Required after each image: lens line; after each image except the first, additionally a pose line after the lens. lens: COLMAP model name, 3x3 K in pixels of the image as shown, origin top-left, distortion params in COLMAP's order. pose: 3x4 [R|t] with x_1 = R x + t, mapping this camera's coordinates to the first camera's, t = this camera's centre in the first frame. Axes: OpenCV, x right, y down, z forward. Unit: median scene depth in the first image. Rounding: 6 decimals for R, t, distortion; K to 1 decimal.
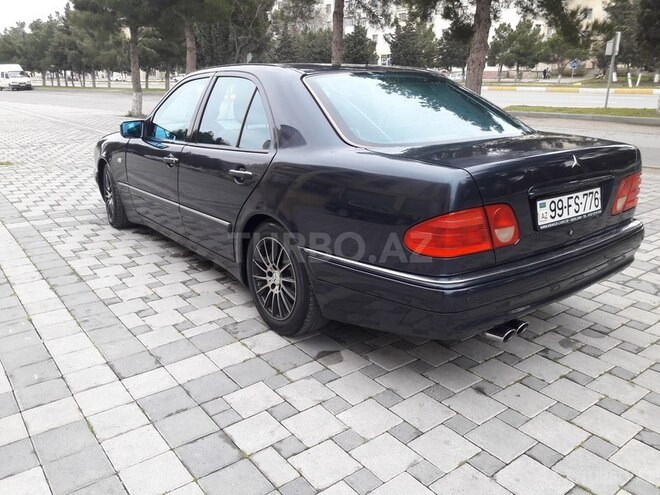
lens RADIAL K [[544.8, 0, 328.0], [0, 544.8, 230.5], [0, 0, 1]] dist [0.066099, -0.123857]
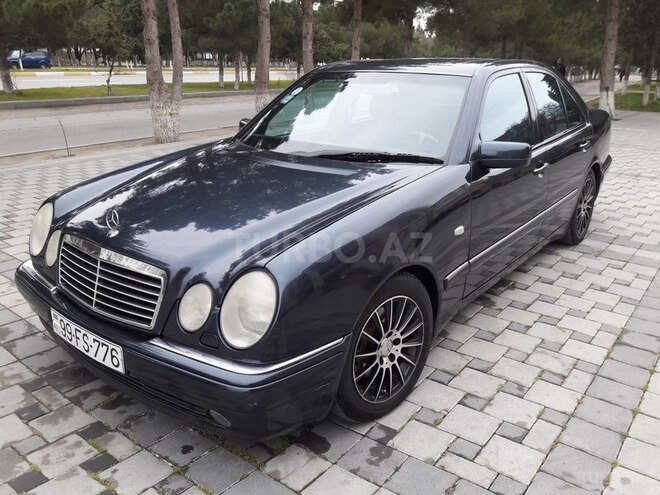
lens RADIAL K [[553.6, 0, 330.2], [0, 553.6, 208.0], [0, 0, 1]] dist [0.006223, -0.004939]
pose [[-0.256546, -0.246658, 0.934529, -1.380595], [0.241880, 0.919738, 0.309154, -0.565110], [-0.935777, 0.305356, -0.176294, 1.954999]]
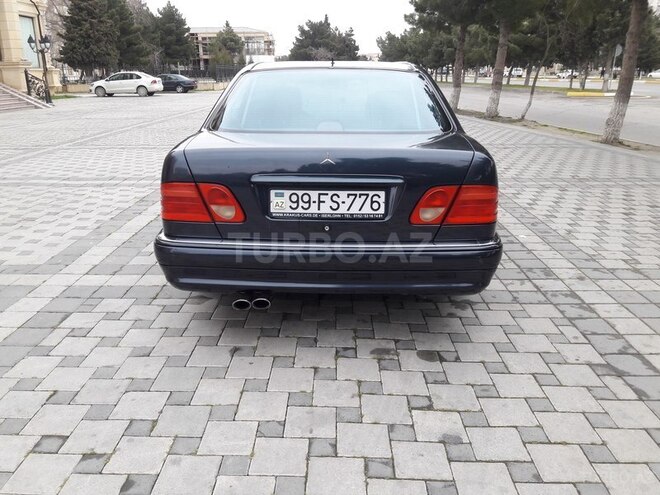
lens RADIAL K [[544.8, 0, 328.0], [0, 544.8, 230.5], [0, 0, 1]] dist [0.066099, -0.123857]
pose [[0.783027, 0.175246, -0.596789, 0.896395], [-0.170992, 0.983169, 0.064352, -0.049967], [0.598022, 0.051657, 0.799813, 0.165019]]
